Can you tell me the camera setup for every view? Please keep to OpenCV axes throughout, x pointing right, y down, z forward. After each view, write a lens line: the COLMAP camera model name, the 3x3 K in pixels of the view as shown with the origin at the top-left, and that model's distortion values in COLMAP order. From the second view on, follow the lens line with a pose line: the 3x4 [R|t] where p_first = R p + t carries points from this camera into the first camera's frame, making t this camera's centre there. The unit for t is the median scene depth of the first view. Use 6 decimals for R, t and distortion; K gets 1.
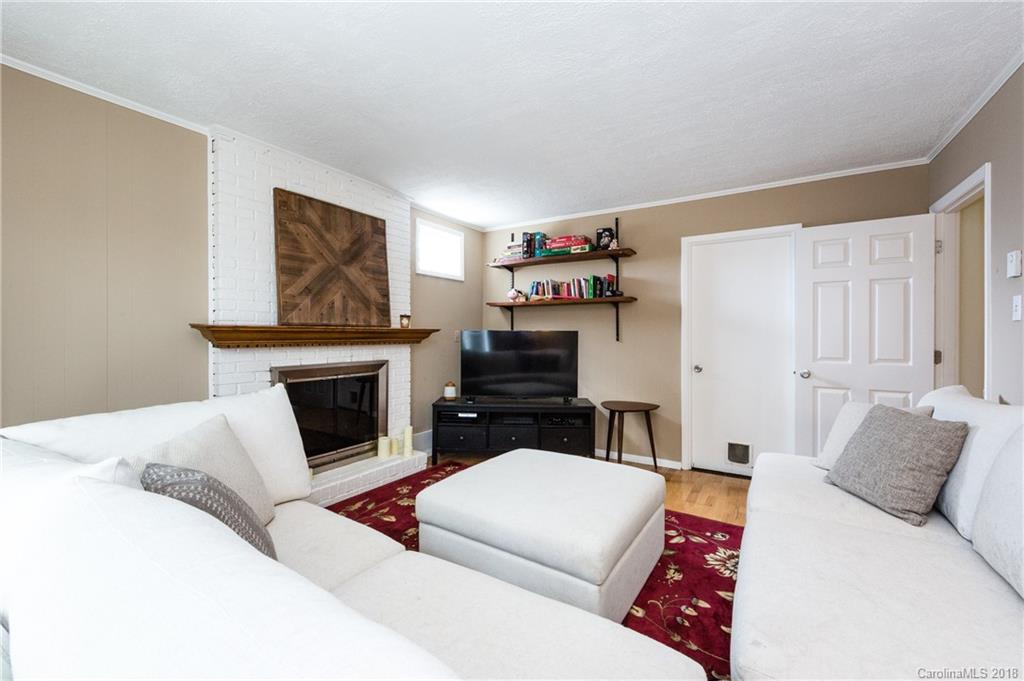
lens RADIAL K [[410.6, 0, 511.0], [0, 410.6, 337.2], [0, 0, 1]] dist [-0.003601, 0.000384]
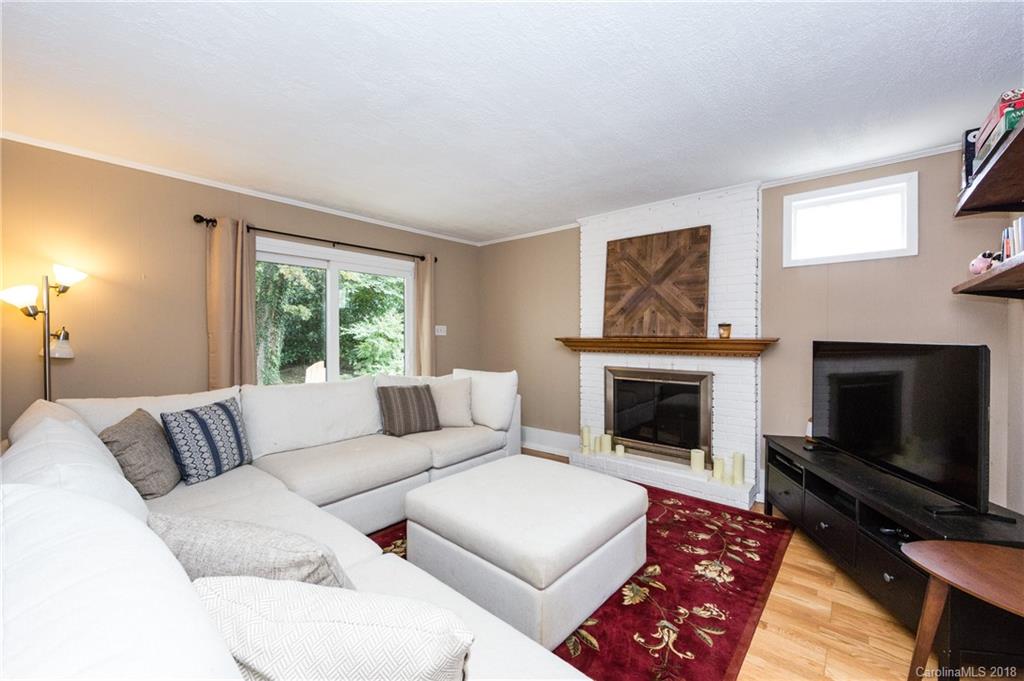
lens RADIAL K [[410.6, 0, 510.9], [0, 410.6, 339.6], [0, 0, 1]] dist [-0.003601, 0.000384]
pose [[-0.143736, 0.002196, -0.989614, 0.777531], [-0.008820, 0.999955, 0.003500, -0.020399], [0.989577, 0.009232, -0.143711, 0.754671]]
